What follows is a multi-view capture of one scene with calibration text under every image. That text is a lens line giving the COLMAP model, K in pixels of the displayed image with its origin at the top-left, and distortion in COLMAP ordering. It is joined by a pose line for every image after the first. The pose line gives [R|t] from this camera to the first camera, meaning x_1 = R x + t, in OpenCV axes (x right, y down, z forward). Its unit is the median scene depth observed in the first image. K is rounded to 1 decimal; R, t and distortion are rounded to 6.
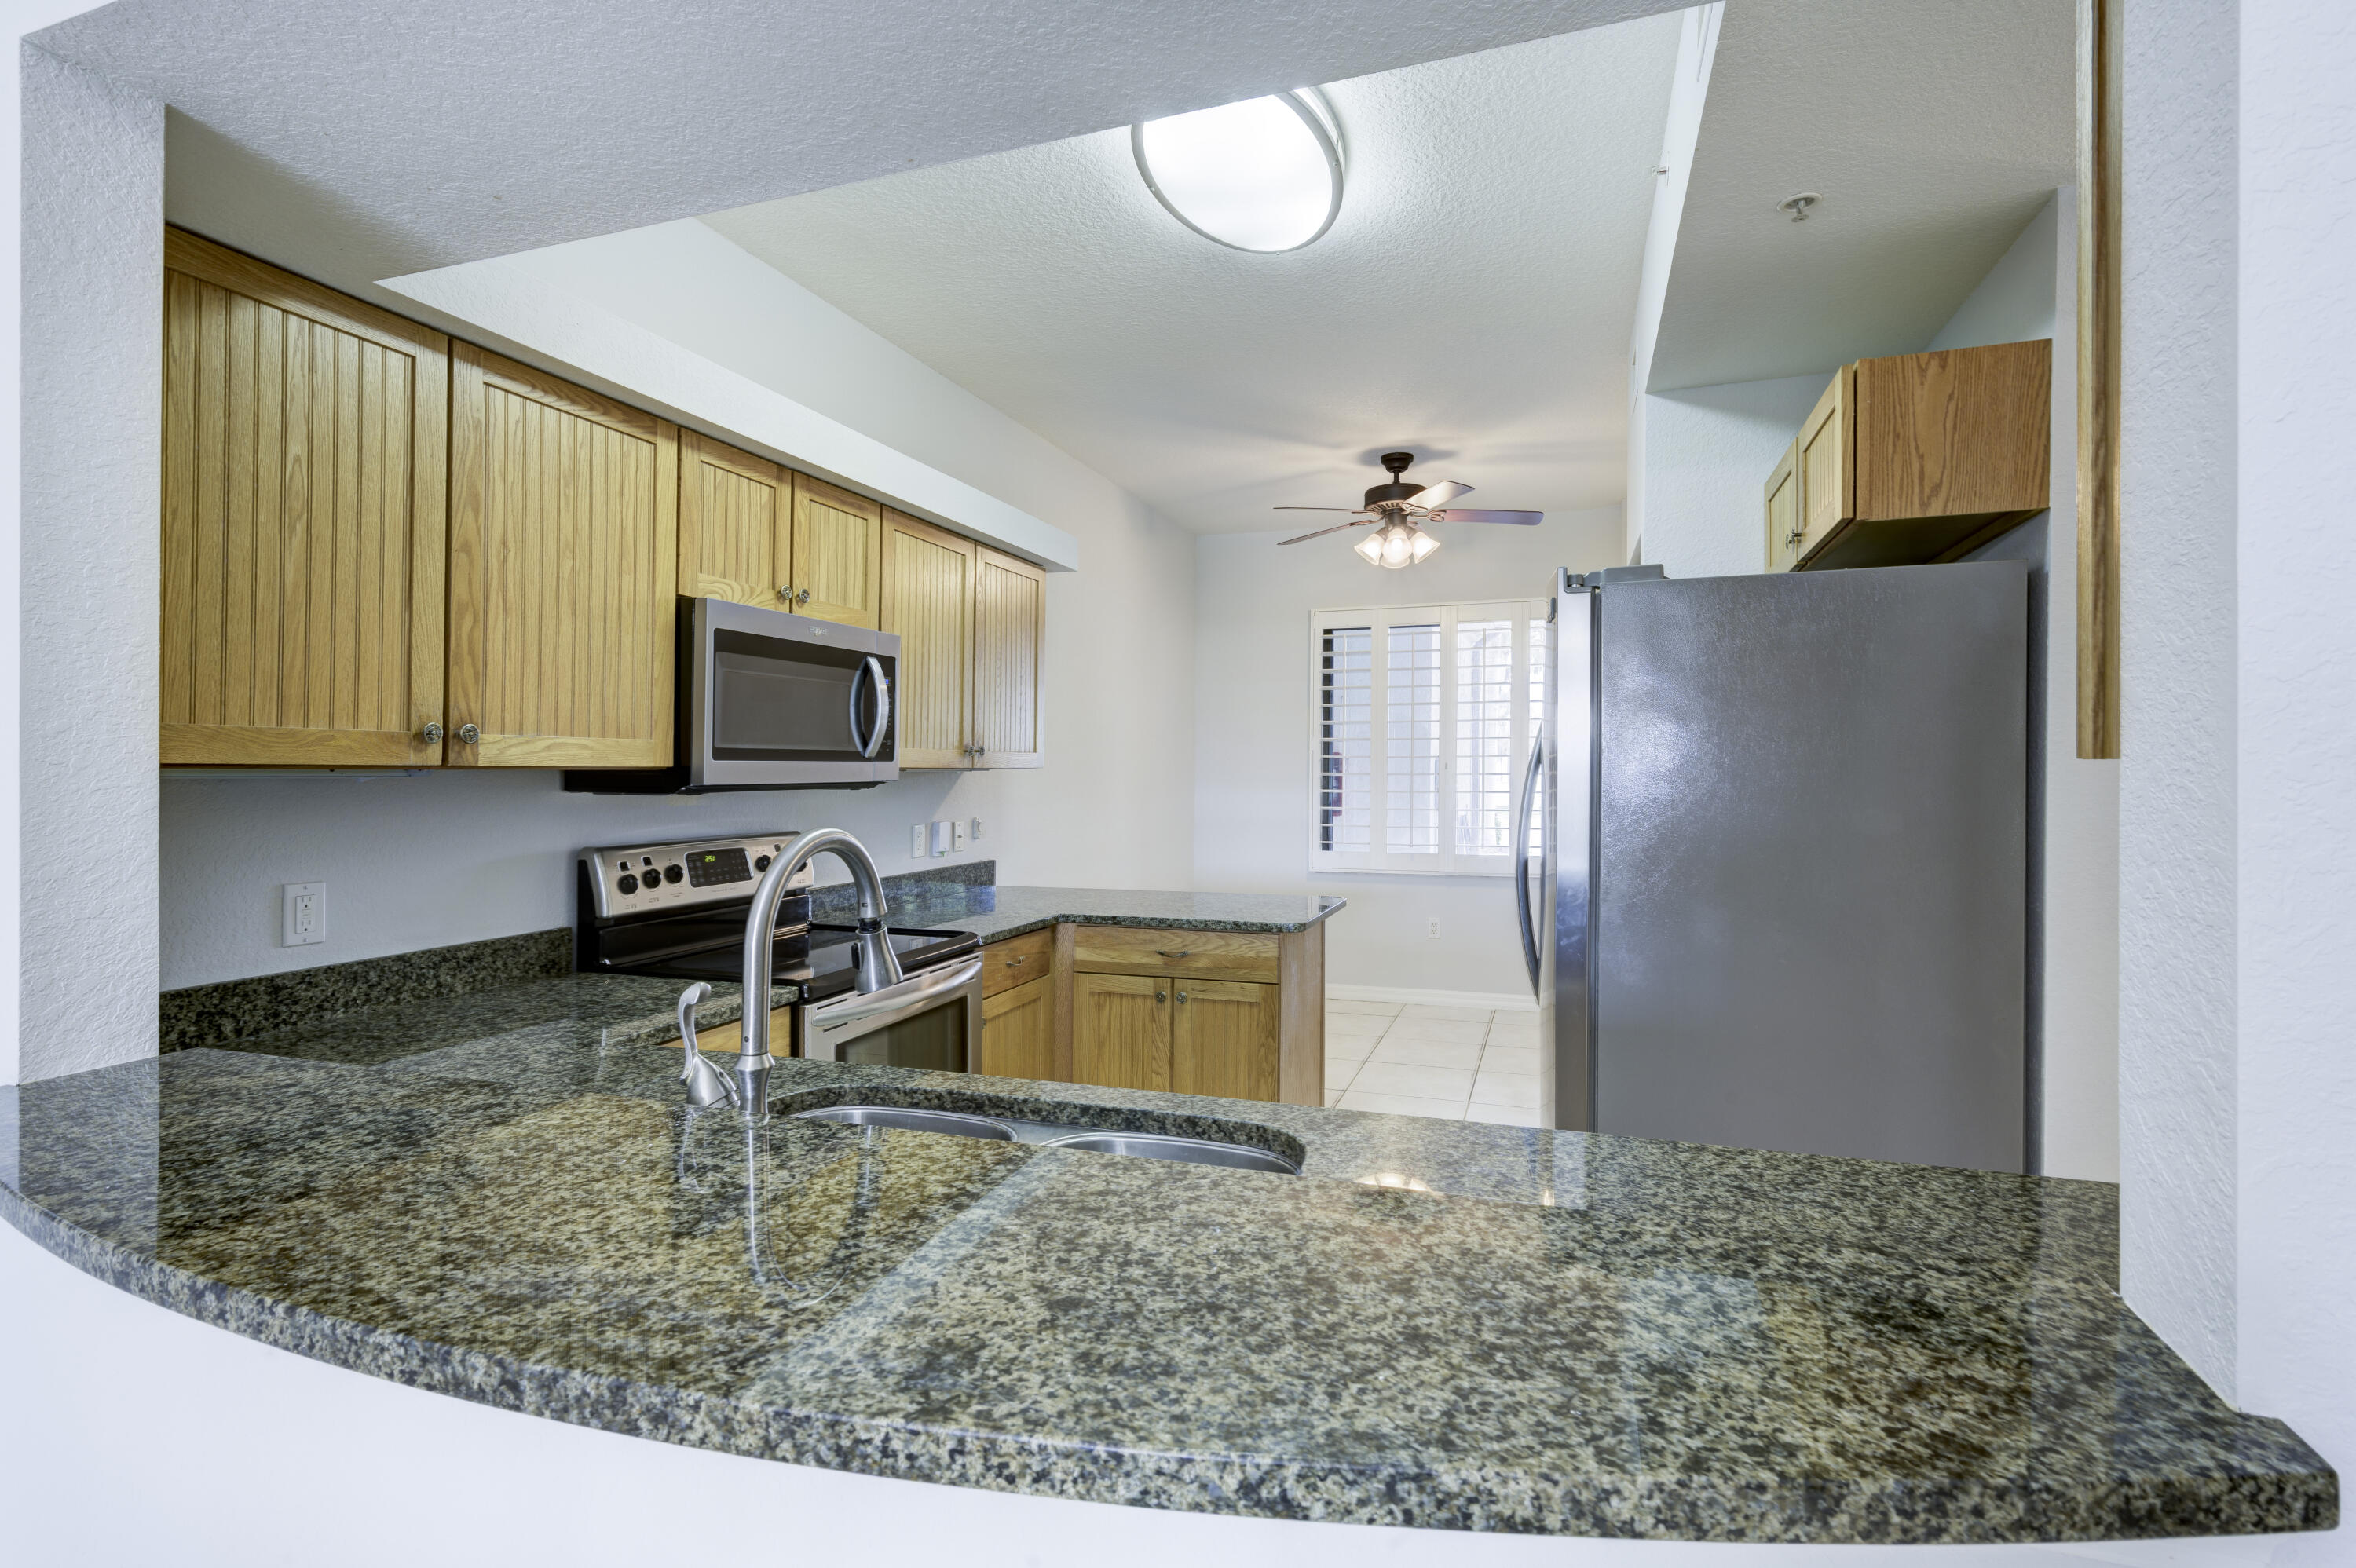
lens RADIAL K [[1112.3, 0, 1173.3], [0, 1112.3, 772.8], [0, 0, 1]] dist [-0.000546, 0.001258]
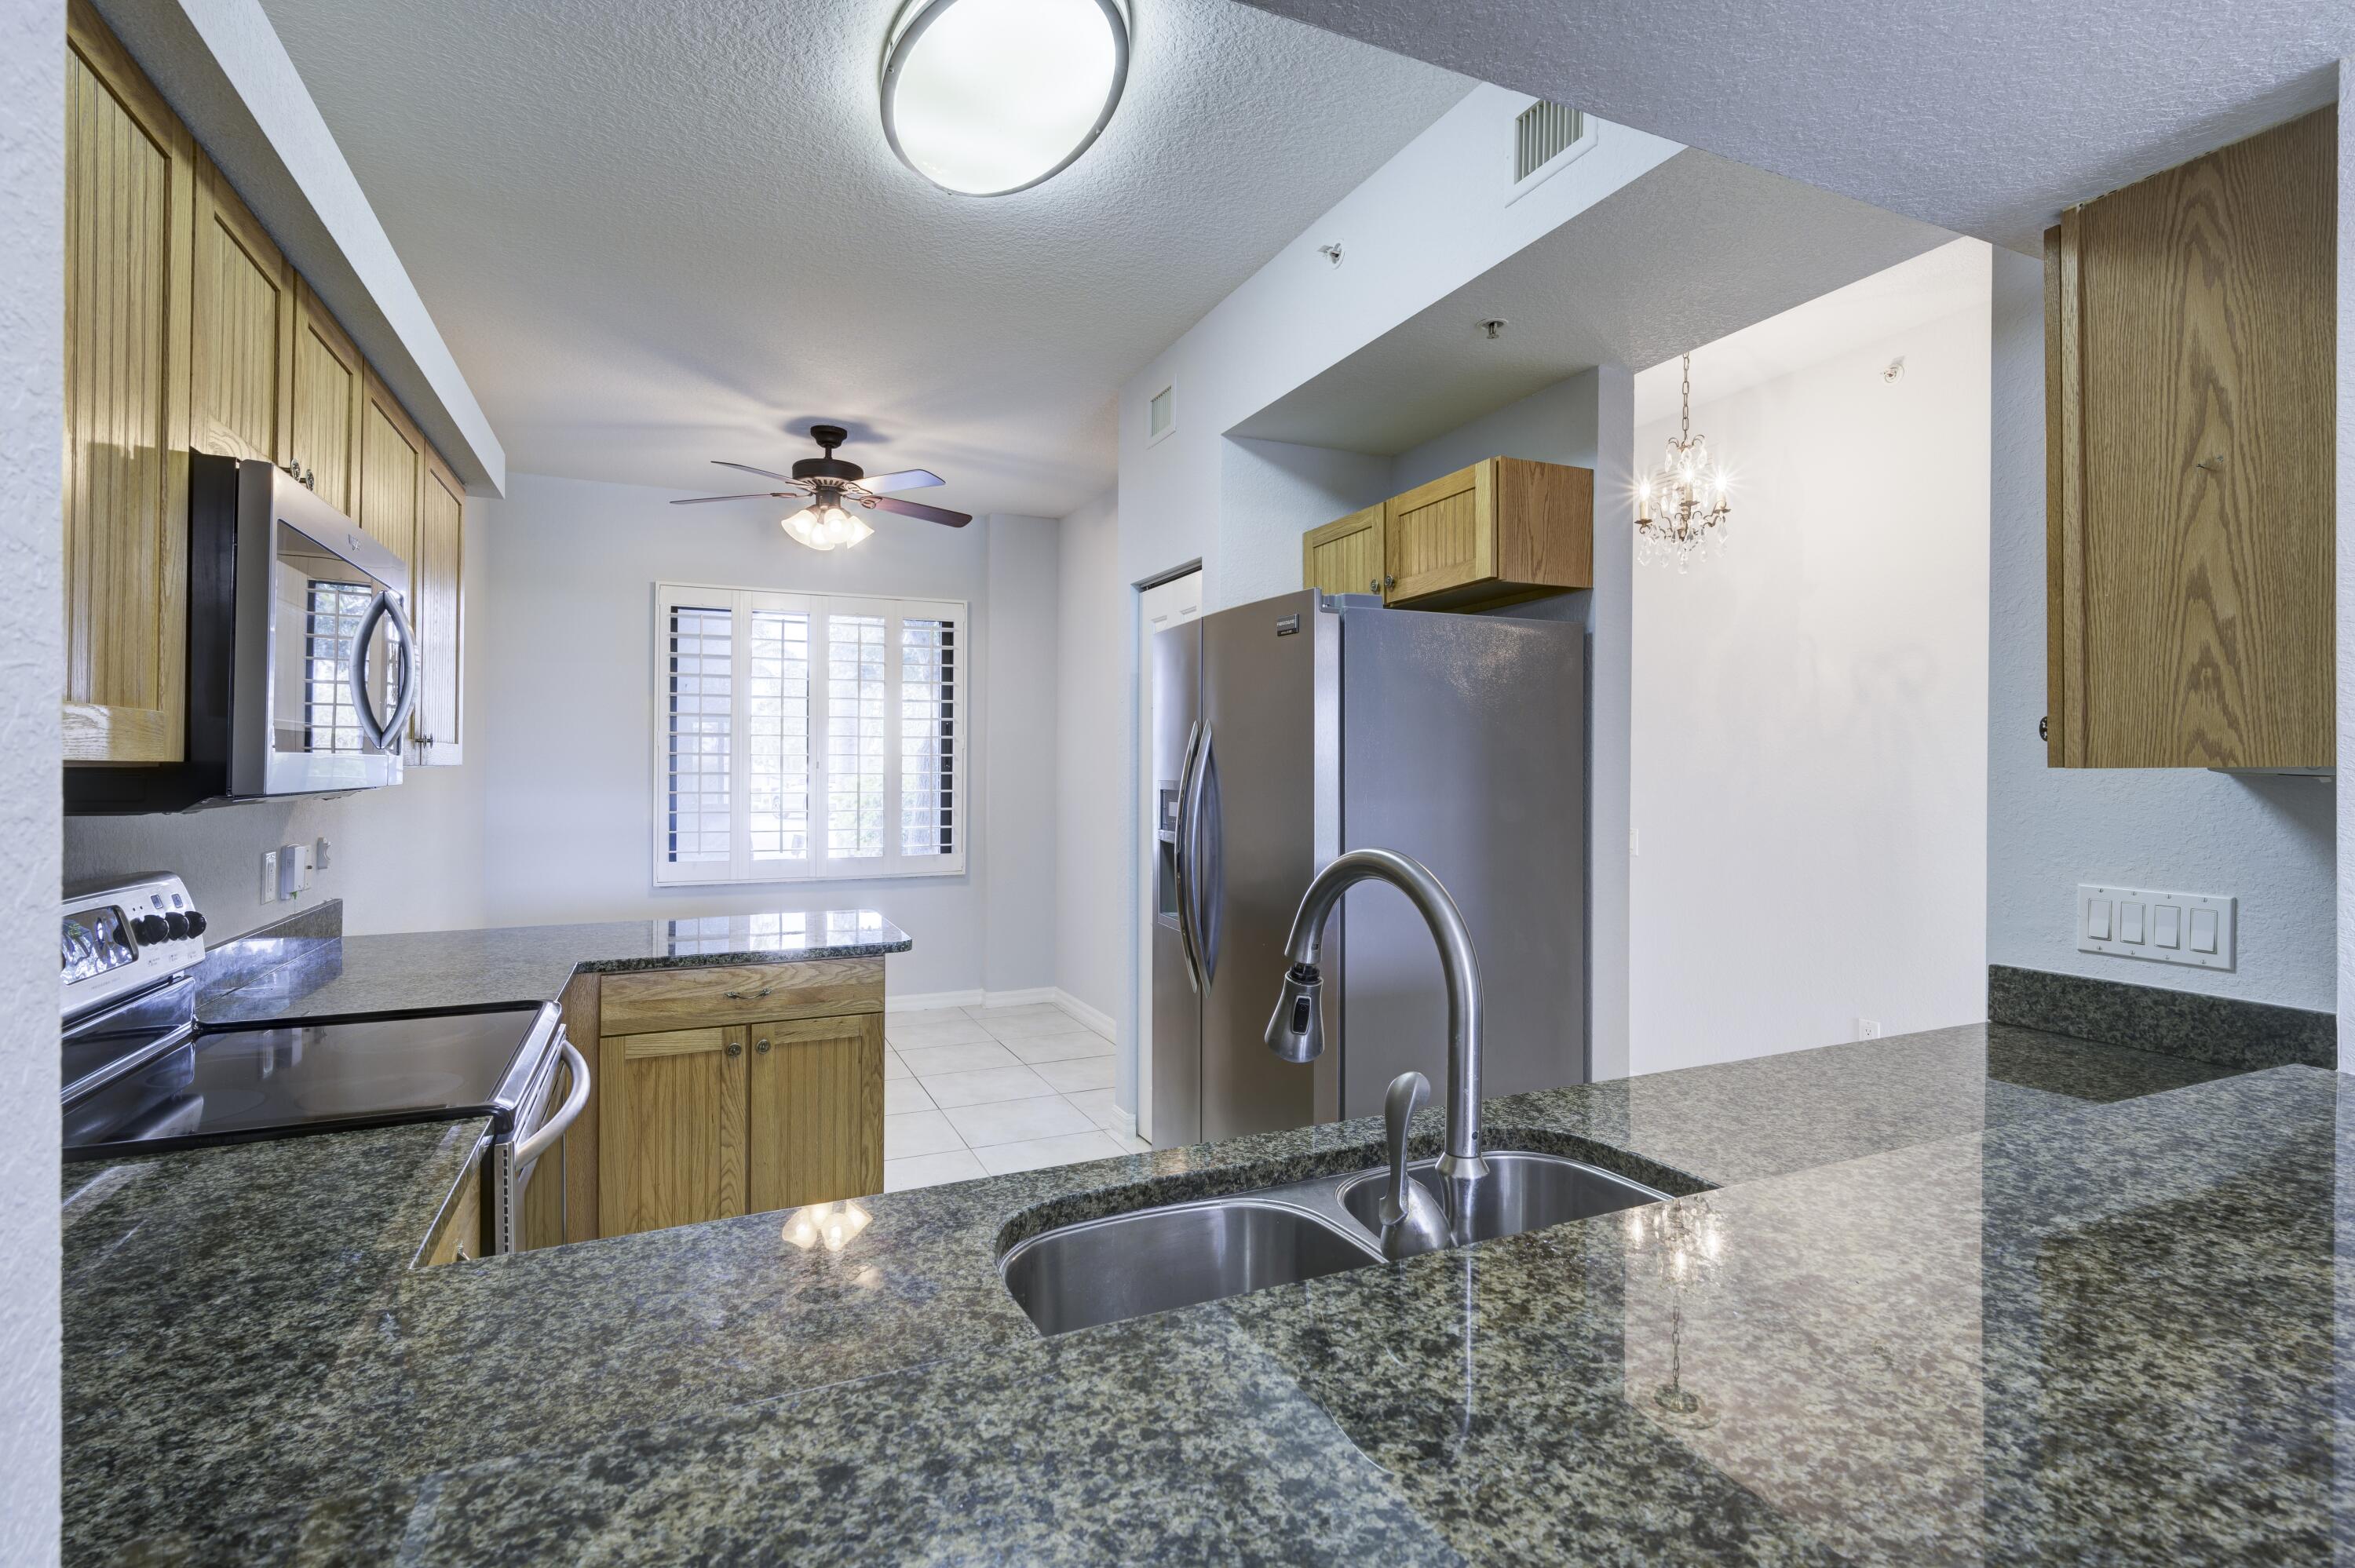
lens RADIAL K [[1111.8, 0, 1172.3], [0, 1111.8, 775.0], [0, 0, 1]] dist [-0.000546, 0.001258]
pose [[0.725015, -0.000233, 0.688733, -0.336672], [-0.001810, 0.999996, 0.002244, -0.000693], [-0.688731, -0.002874, 0.725011, 0.194722]]
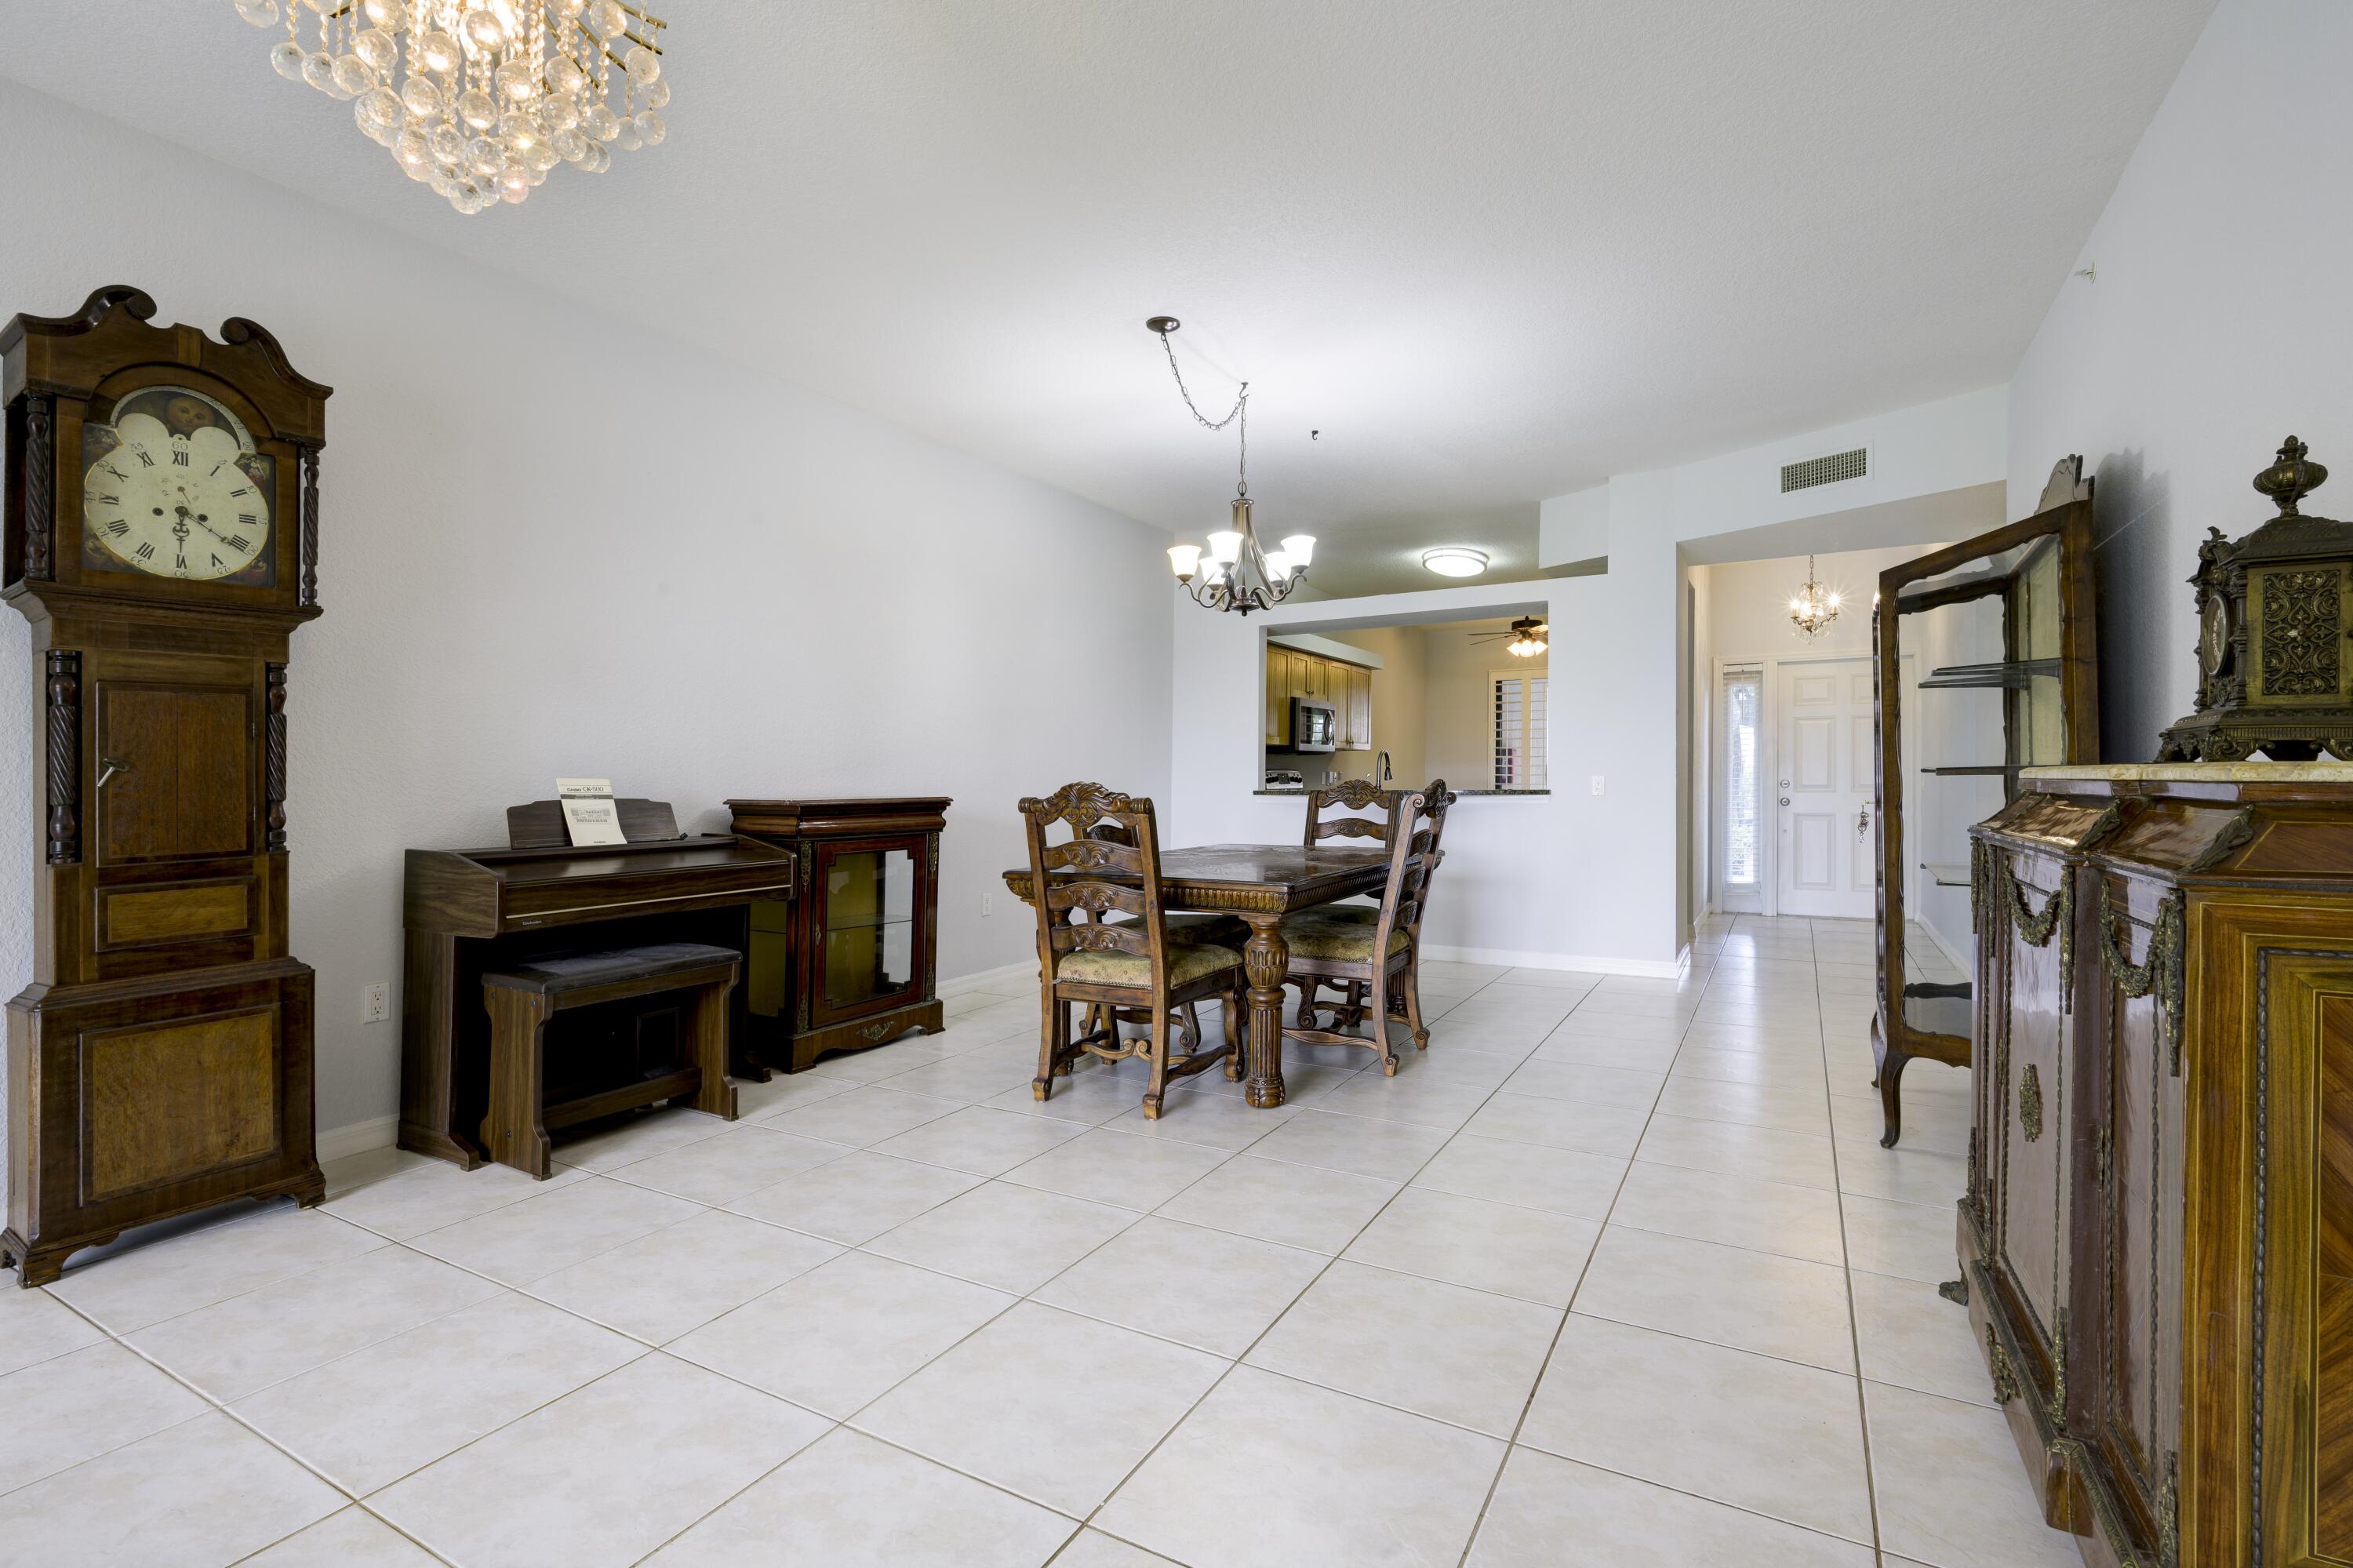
lens RADIAL K [[1111.1, 0, 1172.6], [0, 1111.1, 784.7], [0, 0, 1]] dist [-0.000546, 0.001258]
pose [[0.984442, -0.005919, -0.175611, -0.146102], [0.006383, 0.999977, 0.002078, 0.077887], [0.175594, -0.003166, 0.984458, -1.825181]]
